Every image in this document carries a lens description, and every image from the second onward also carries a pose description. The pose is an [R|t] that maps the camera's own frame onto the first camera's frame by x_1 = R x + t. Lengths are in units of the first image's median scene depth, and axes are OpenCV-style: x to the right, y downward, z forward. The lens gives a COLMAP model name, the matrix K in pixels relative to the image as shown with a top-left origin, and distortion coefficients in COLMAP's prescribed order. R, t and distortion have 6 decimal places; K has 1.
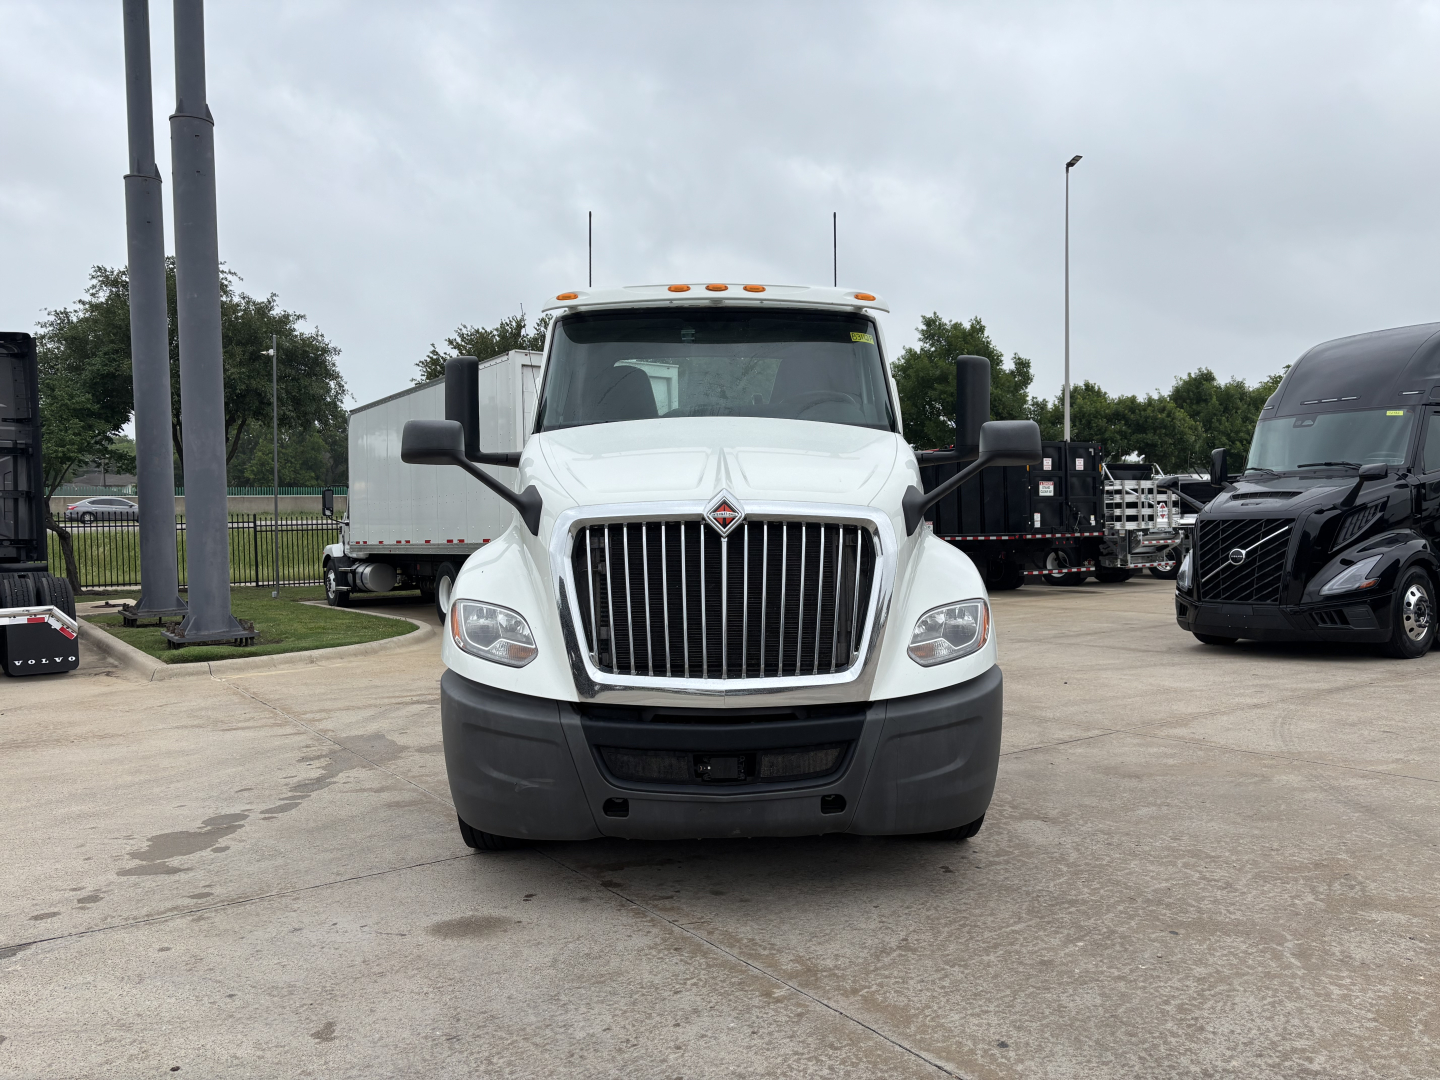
lens RADIAL K [[1175.5, 0, 724.8], [0, 1175.5, 542.3], [0, 0, 1]] dist [0.046064, -0.021440]
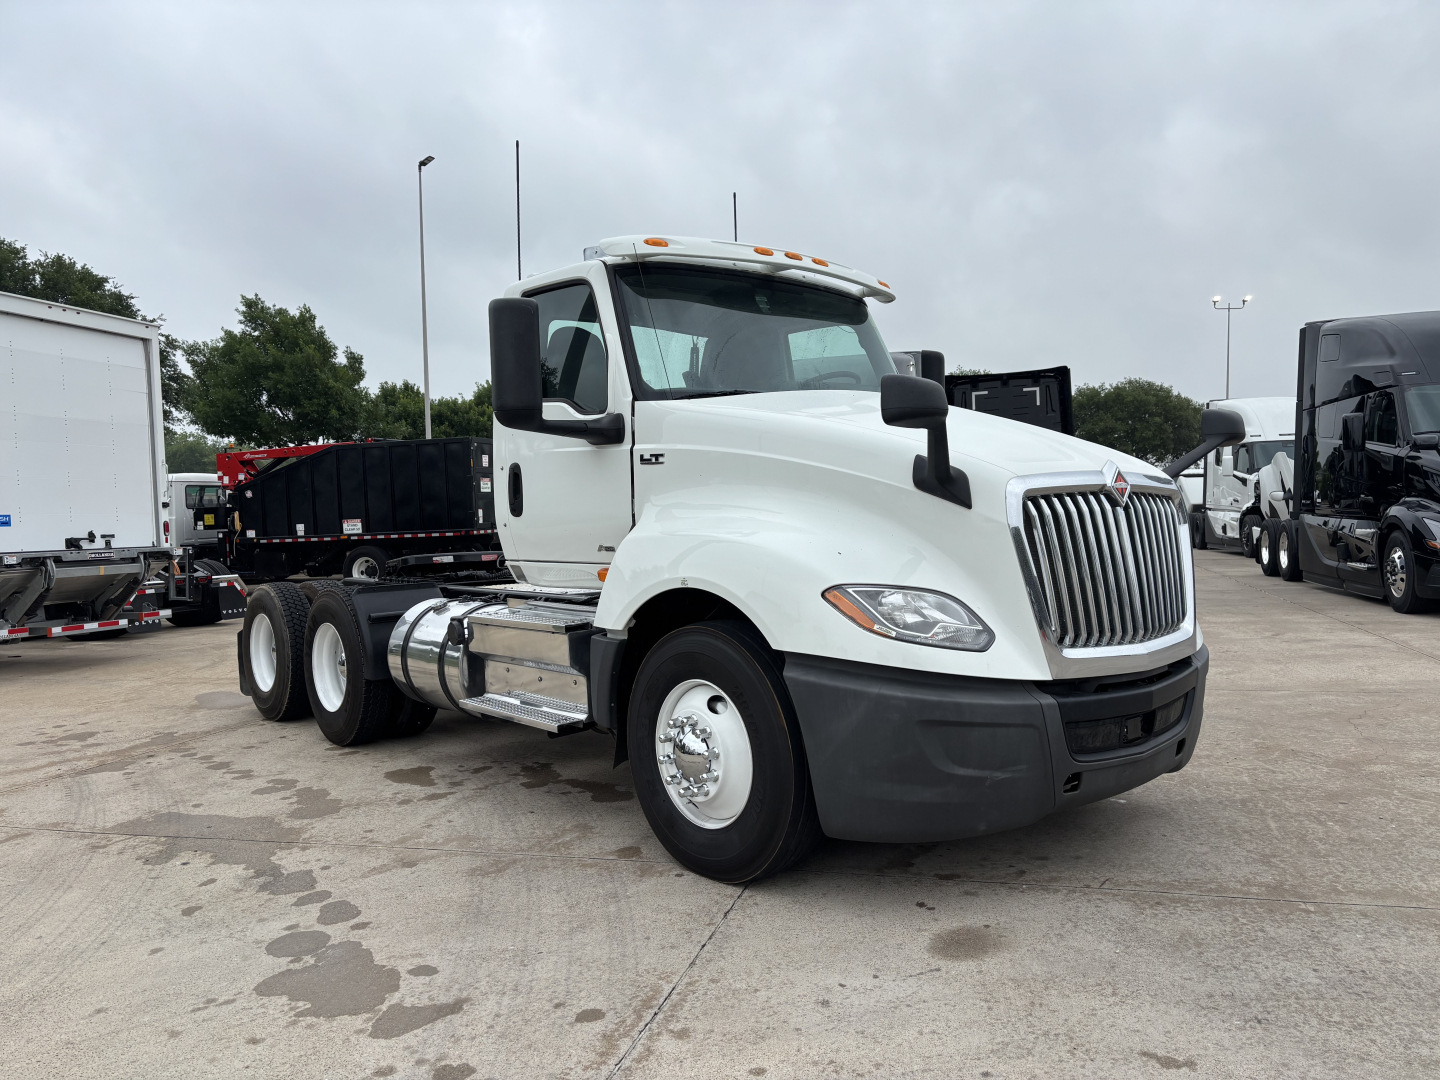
lens RADIAL K [[1175.5, 0, 667.0], [0, 1175.5, 558.8], [0, 0, 1]] dist [0.046064, -0.021440]
pose [[0.736031, -0.034293, 0.676079, -0.756788], [0.028626, 0.999399, 0.019529, 0.006892], [-0.676343, 0.004980, 0.736570, 0.377612]]
